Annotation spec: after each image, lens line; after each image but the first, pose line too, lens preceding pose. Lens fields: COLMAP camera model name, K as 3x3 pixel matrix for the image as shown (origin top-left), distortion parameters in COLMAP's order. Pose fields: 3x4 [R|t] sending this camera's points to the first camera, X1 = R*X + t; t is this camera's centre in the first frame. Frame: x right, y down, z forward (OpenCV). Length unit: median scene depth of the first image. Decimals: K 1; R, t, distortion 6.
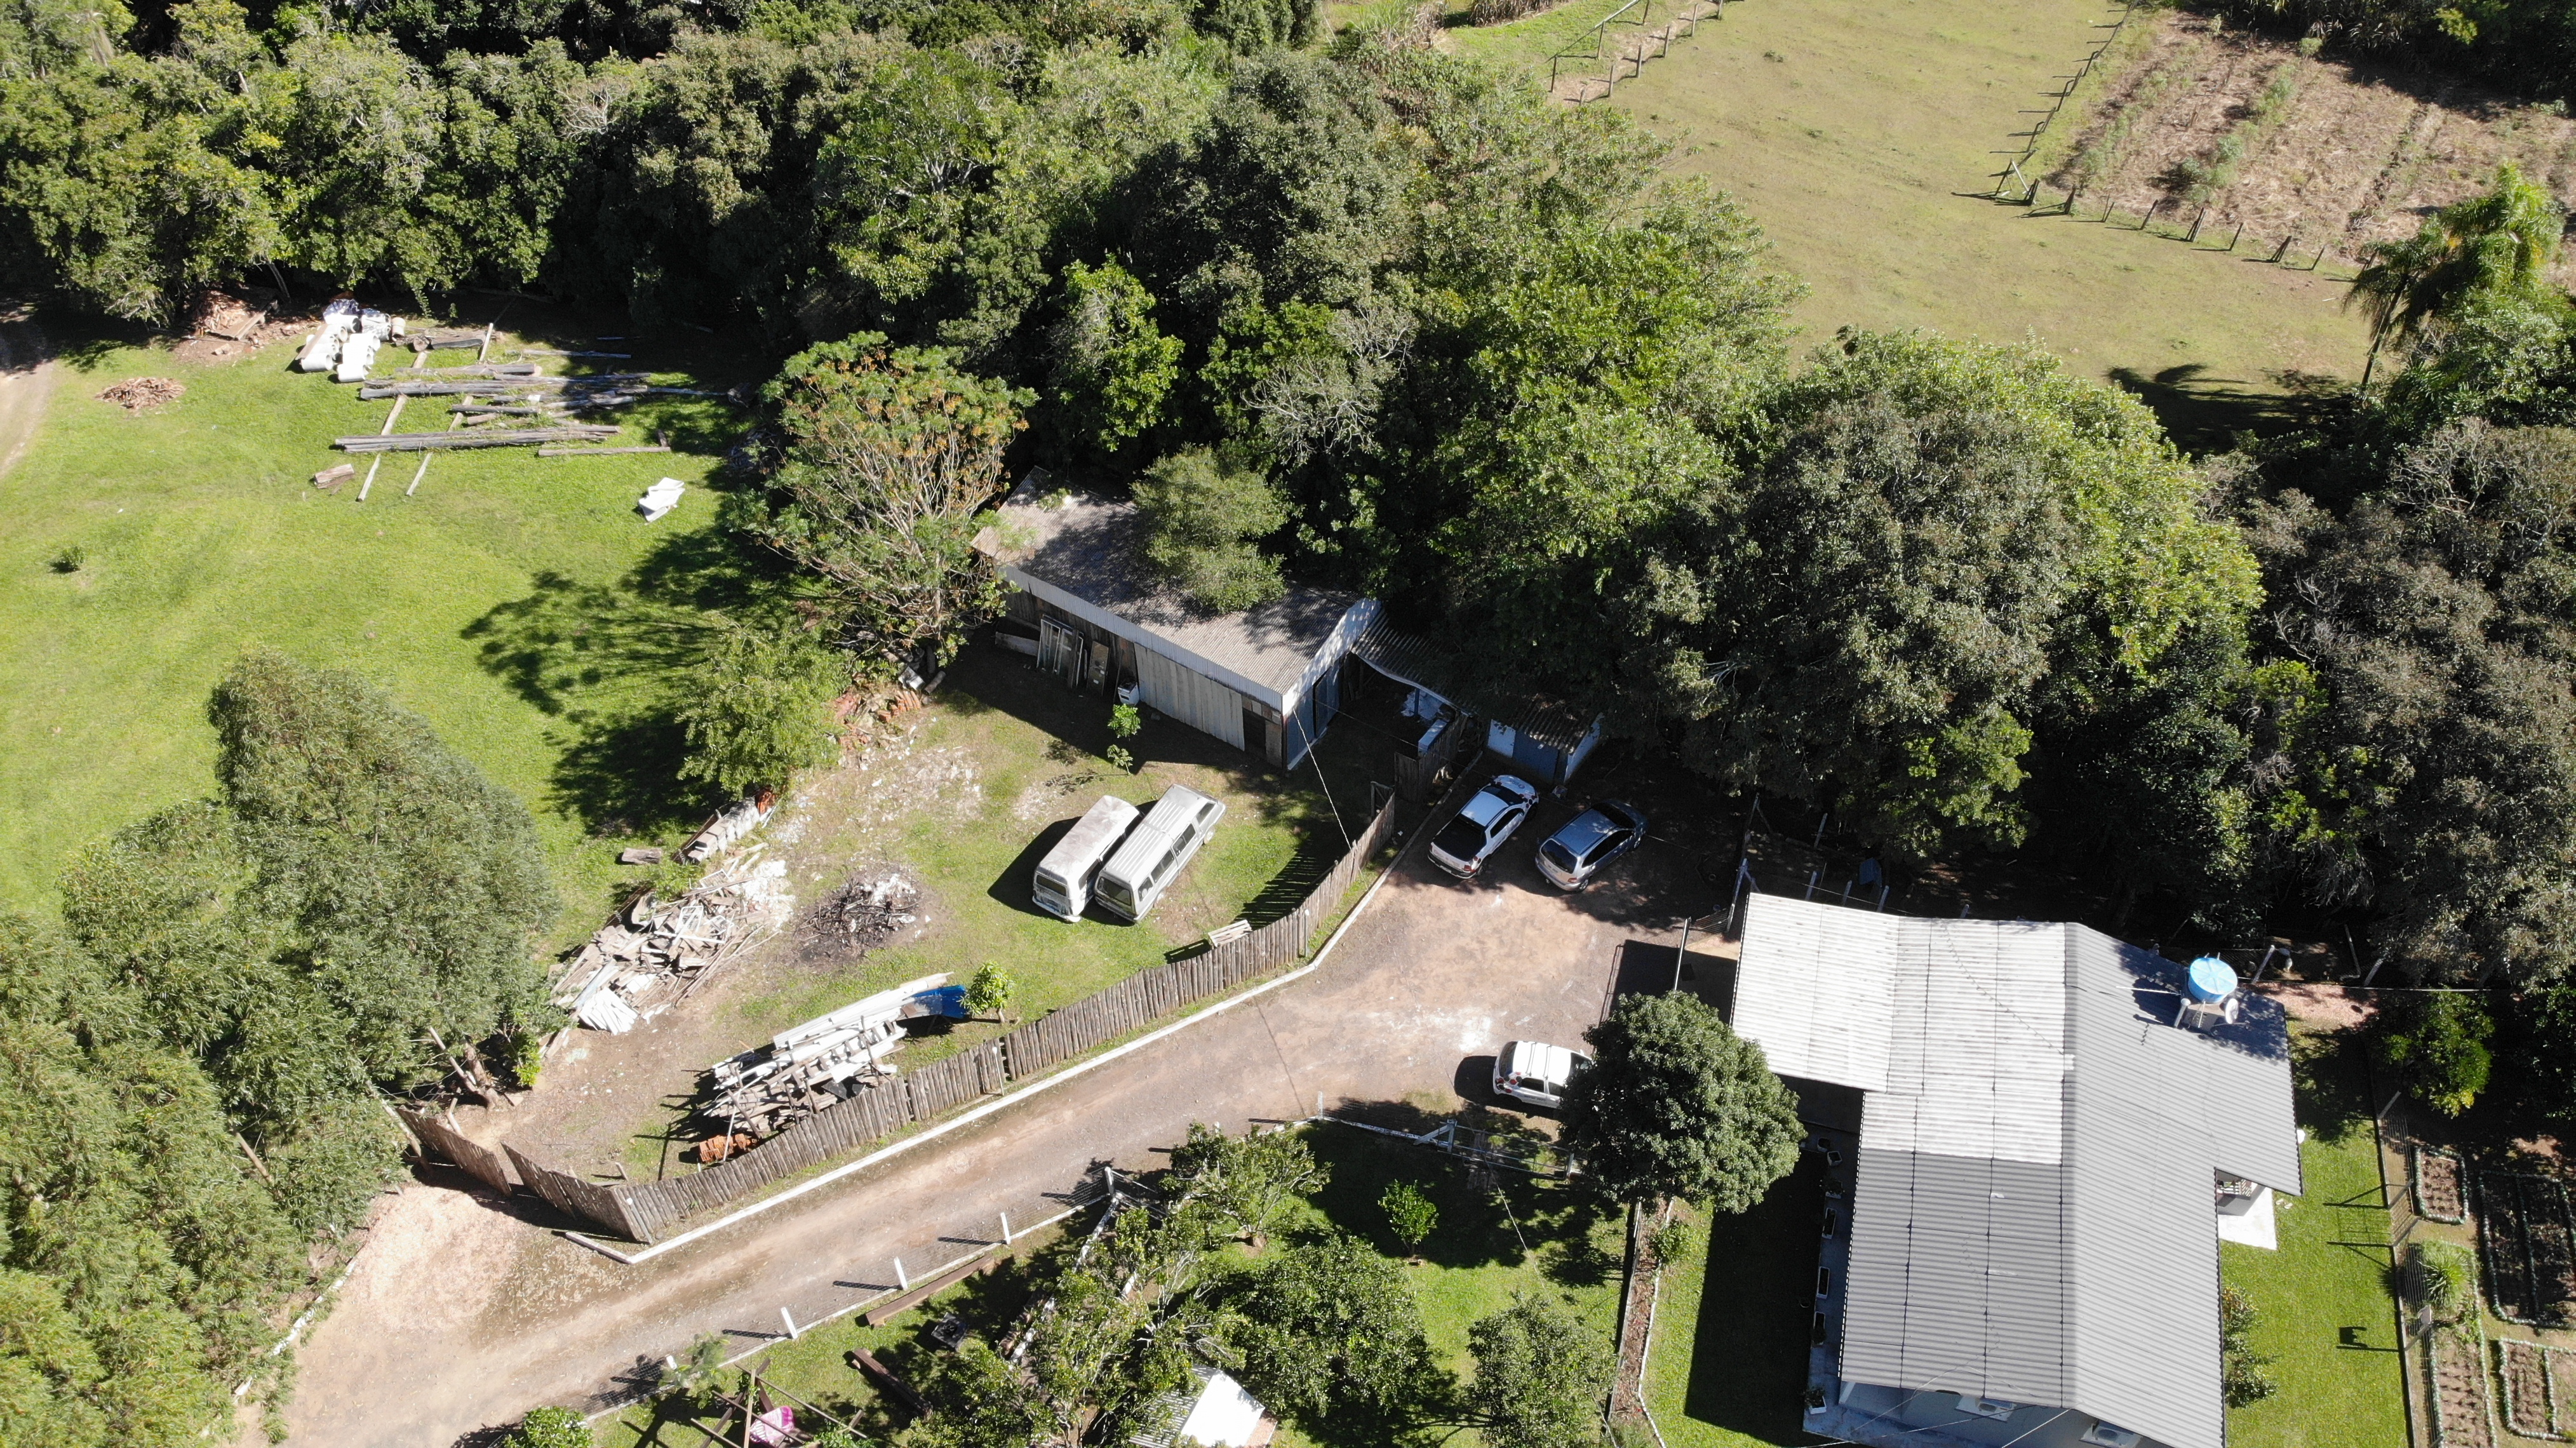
lens RADIAL K [[1859.4, 0, 1286.3], [0, 1859.4, 702.5], [0, 0, 1]] dist [0.169722, -0.364023]
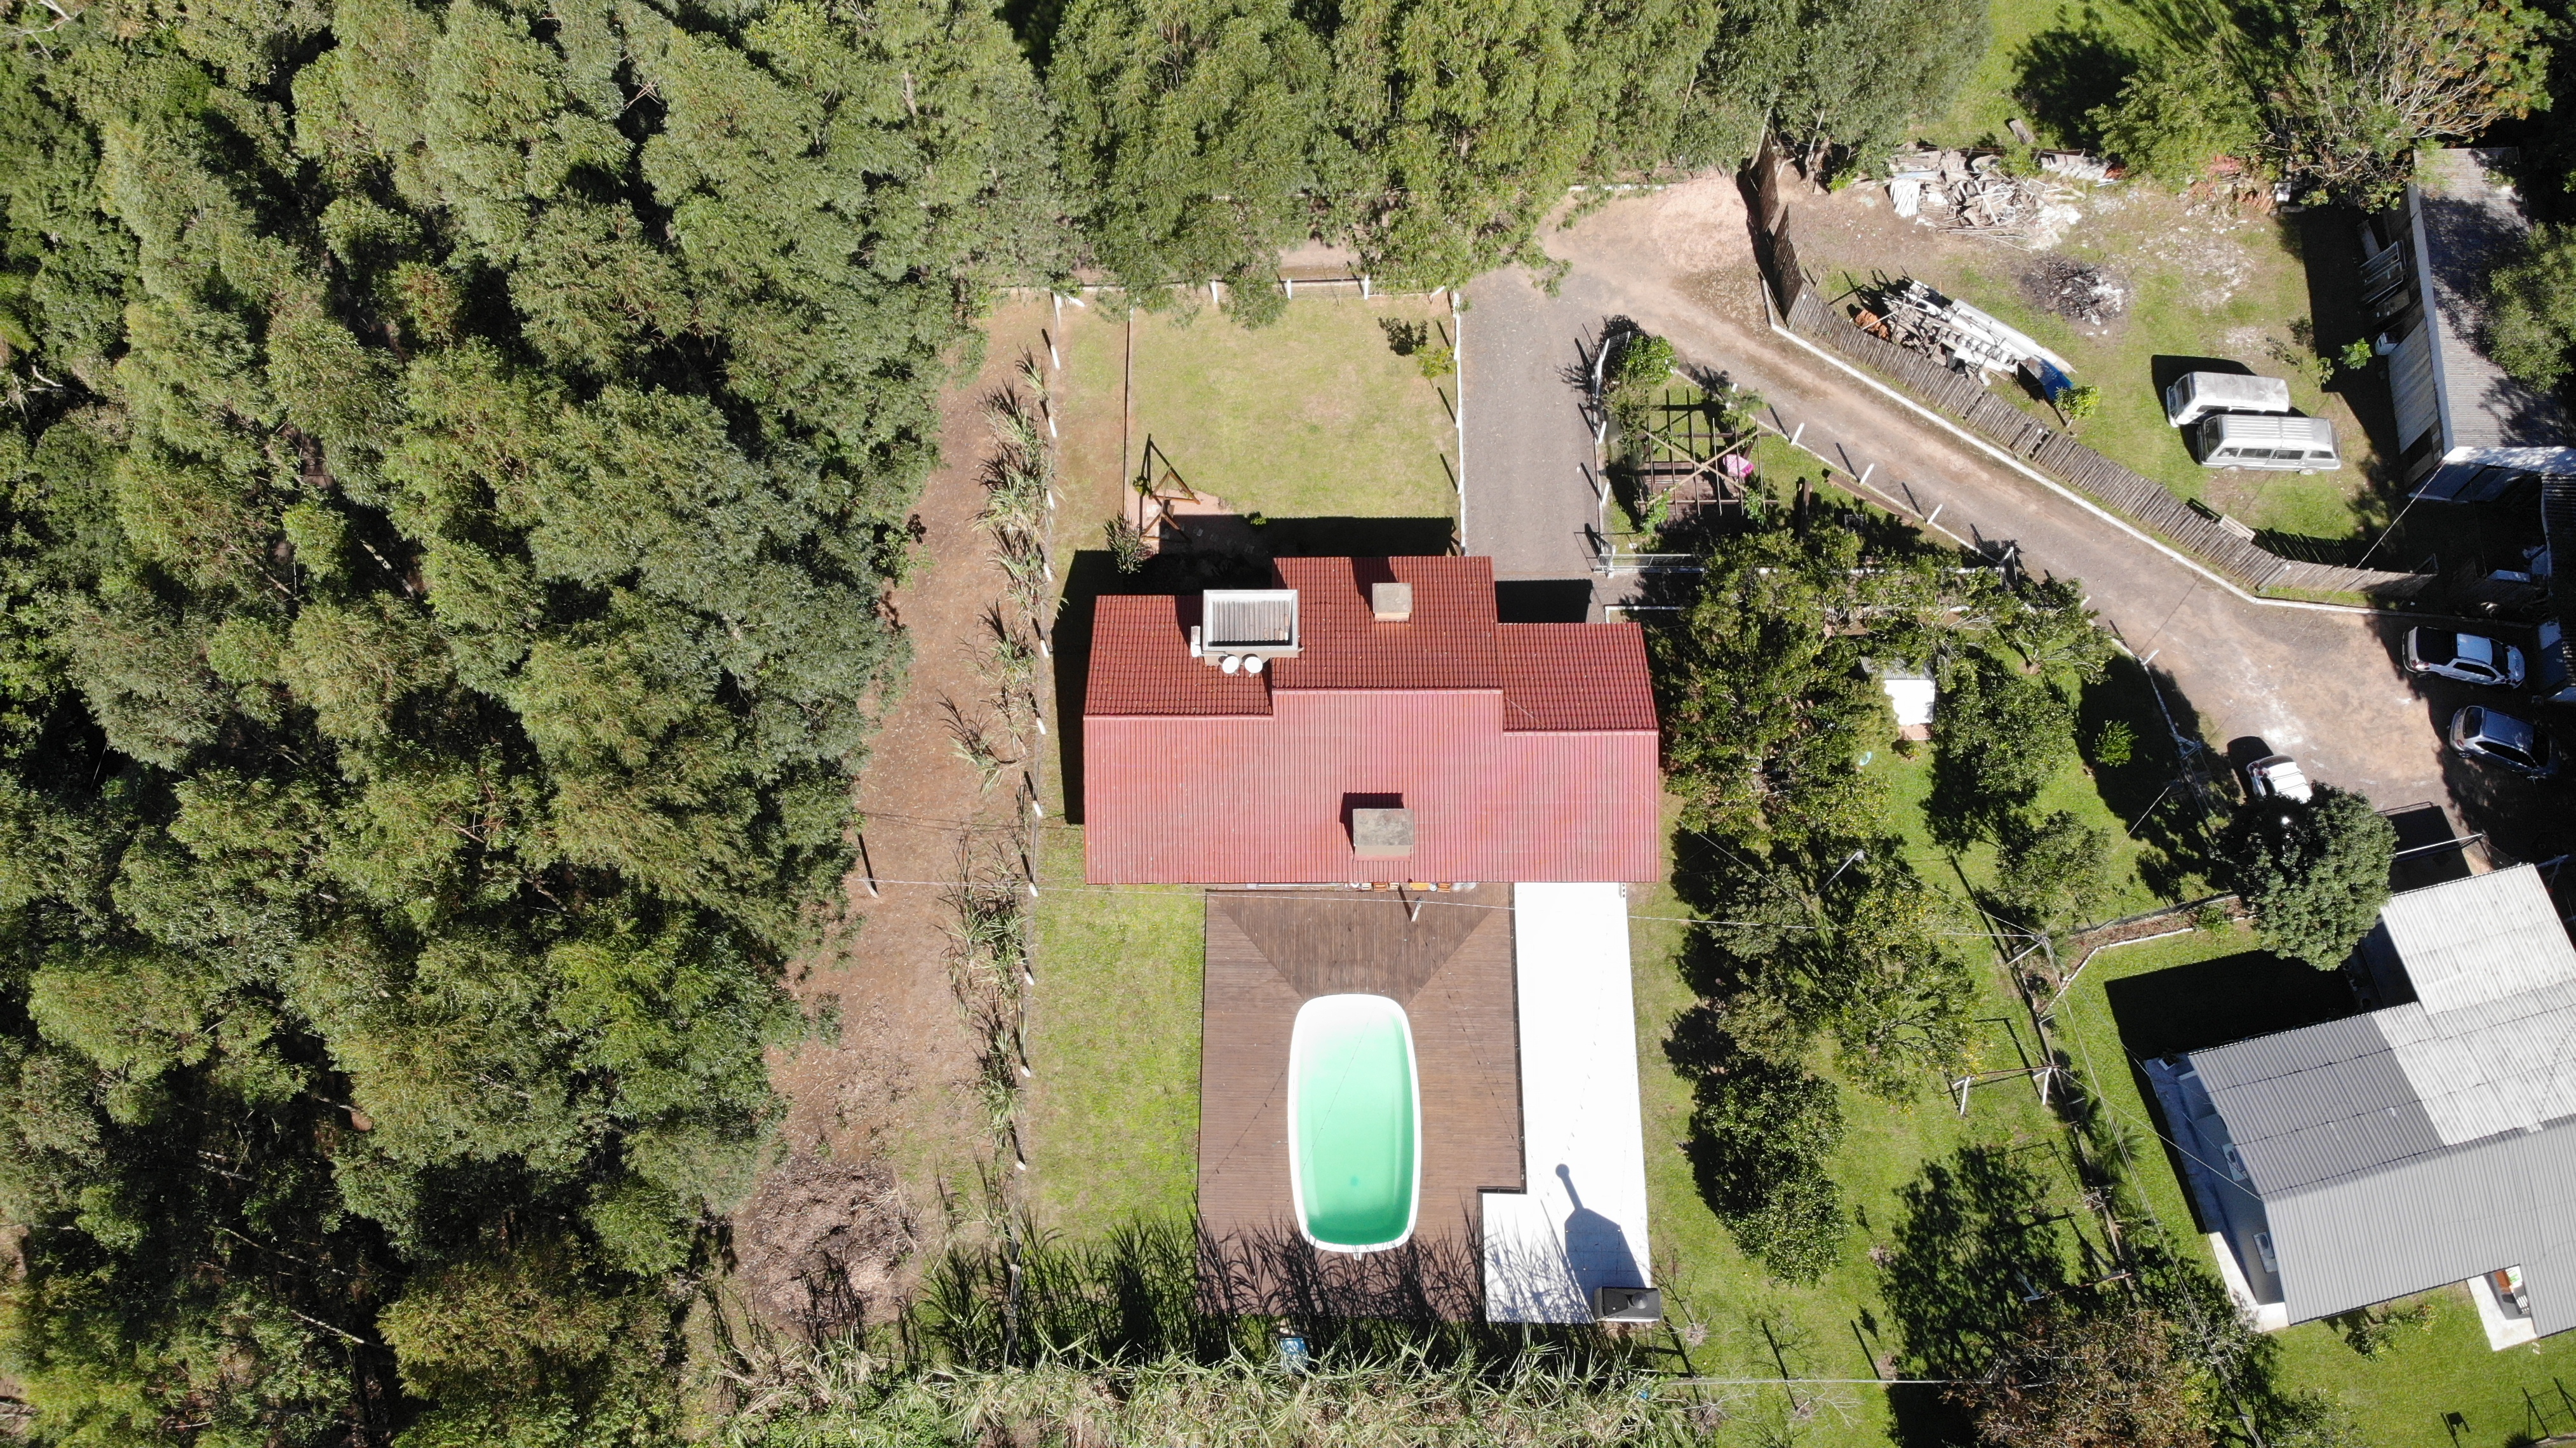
lens RADIAL K [[1862.2, 0, 1295.7], [0, 1862.2, 717.3], [0, 0, 1]] dist [0.103124, -0.248786]
pose [[0.464724, 0.830680, -0.306597, 0.170534], [-0.634762, 0.553953, 0.538715, -0.082768], [0.617340, -0.055738, 0.784719, -0.370946]]
